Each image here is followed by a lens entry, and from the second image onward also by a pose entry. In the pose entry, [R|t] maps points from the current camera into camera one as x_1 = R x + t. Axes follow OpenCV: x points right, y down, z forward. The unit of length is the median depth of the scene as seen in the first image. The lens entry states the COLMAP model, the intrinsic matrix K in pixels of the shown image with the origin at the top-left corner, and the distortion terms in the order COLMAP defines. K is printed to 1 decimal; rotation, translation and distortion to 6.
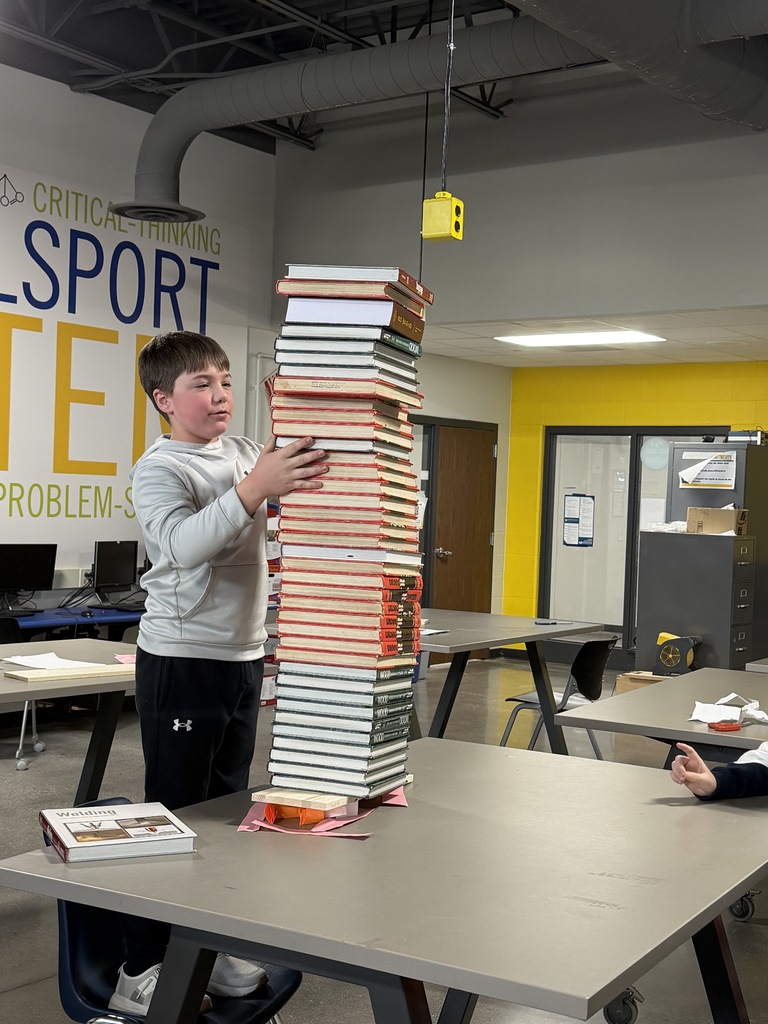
lens RADIAL K [[1403.0, 0, 384.0], [0, 1403.0, 512.0], [0, 0, 1]] dist [0.147690, -0.047901]
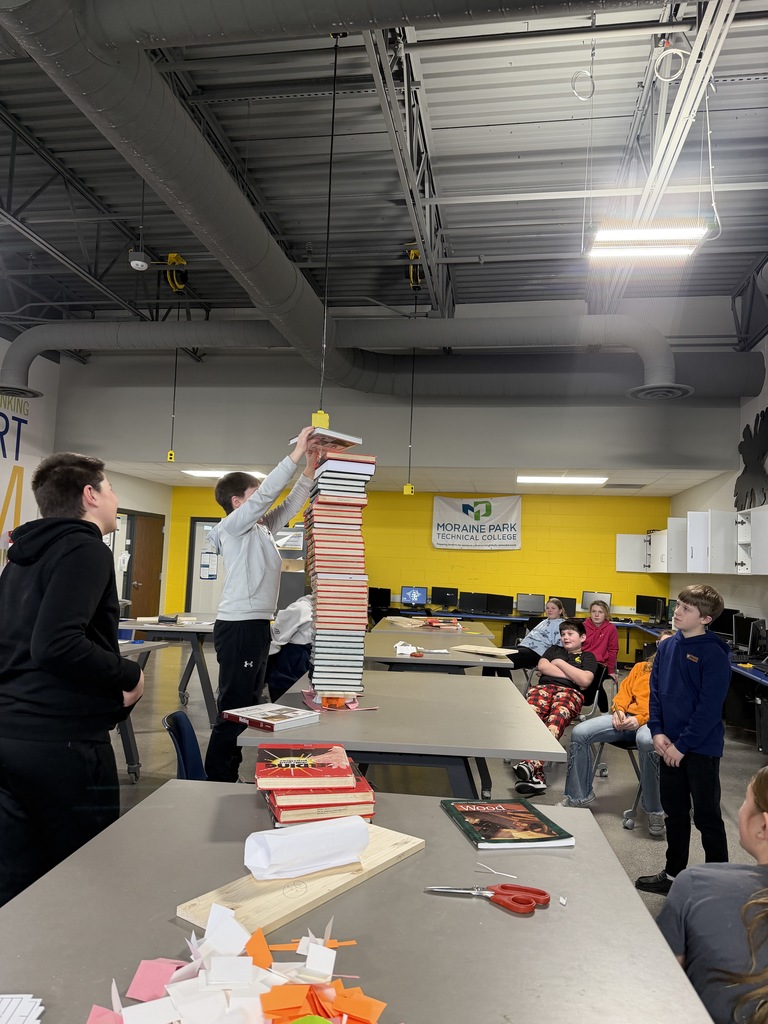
lens RADIAL K [[722.5, 0, 384.0], [0, 722.5, 512.0], [0, 0, 1]] dist [0.075184, 0.000743]
pose [[0.897739, 0.027726, 0.439654, -0.113653], [0.002720, 0.997649, -0.068470, 0.001334], [-0.440519, 0.062664, 0.895553, -0.008133]]
